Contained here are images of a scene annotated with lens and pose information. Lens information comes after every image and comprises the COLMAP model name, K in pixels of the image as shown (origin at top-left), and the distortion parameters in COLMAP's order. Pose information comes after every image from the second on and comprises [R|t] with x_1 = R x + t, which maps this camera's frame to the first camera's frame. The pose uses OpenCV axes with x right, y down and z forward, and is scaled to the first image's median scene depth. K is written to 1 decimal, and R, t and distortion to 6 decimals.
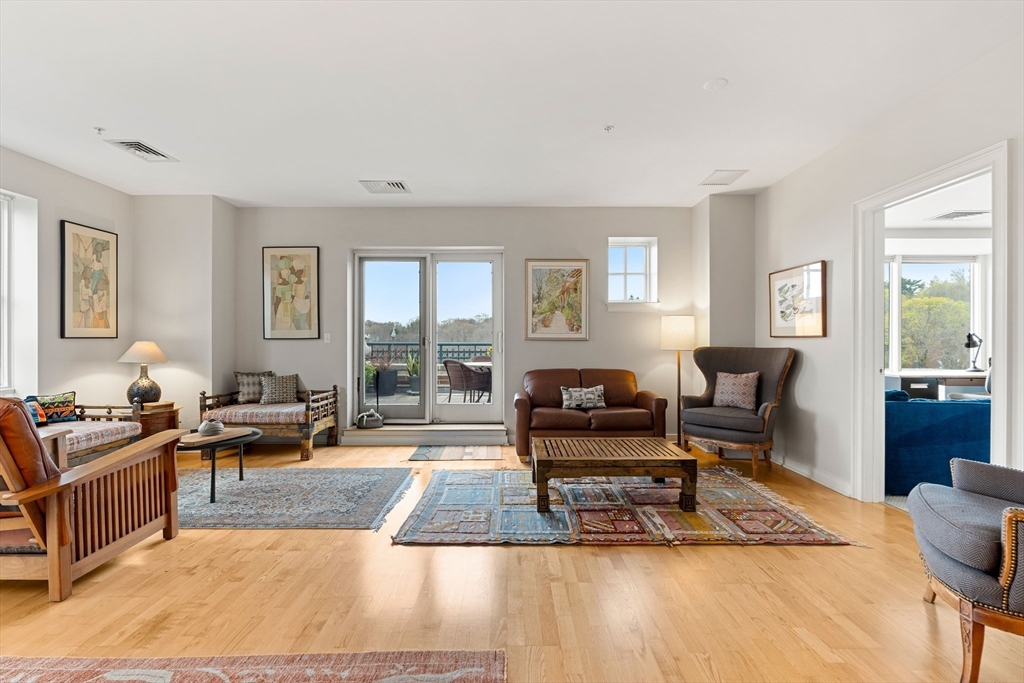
lens RADIAL K [[464.7, 0, 513.3], [0, 464.7, 340.2], [0, 0, 1]] dist [-0.015077, 0.005856]
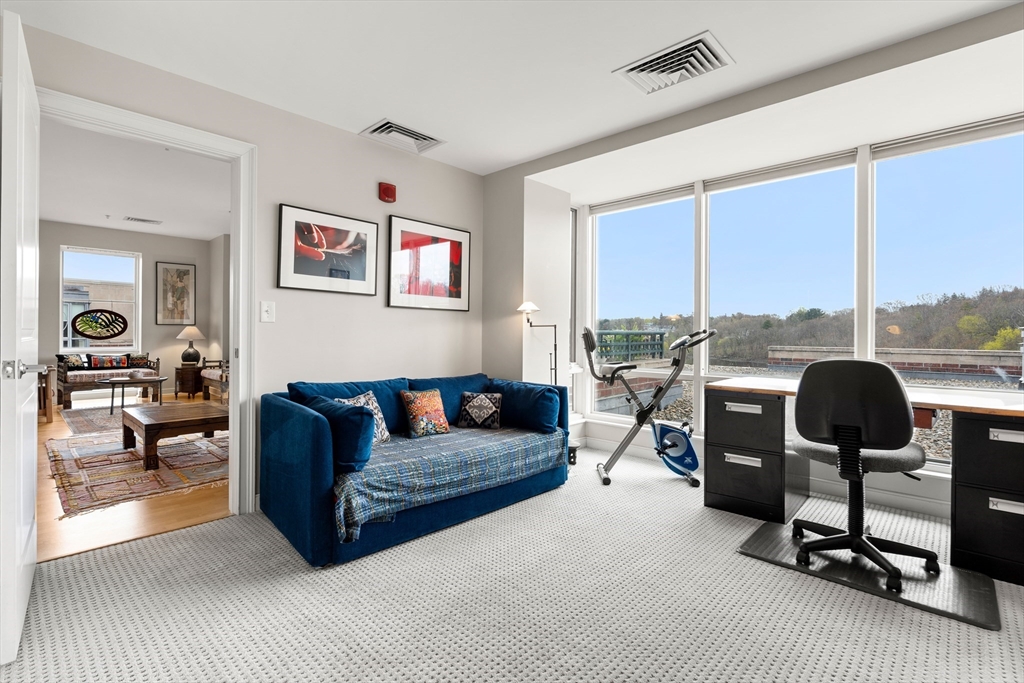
lens RADIAL K [[464.7, 0, 512.2], [0, 464.7, 338.9], [0, 0, 1]] dist [-0.015077, 0.005856]
pose [[0.735138, 0.012084, -0.677810, 1.137517], [-0.003384, 0.999894, 0.014156, 0.018506], [0.677909, -0.008113, 0.735101, 0.498669]]
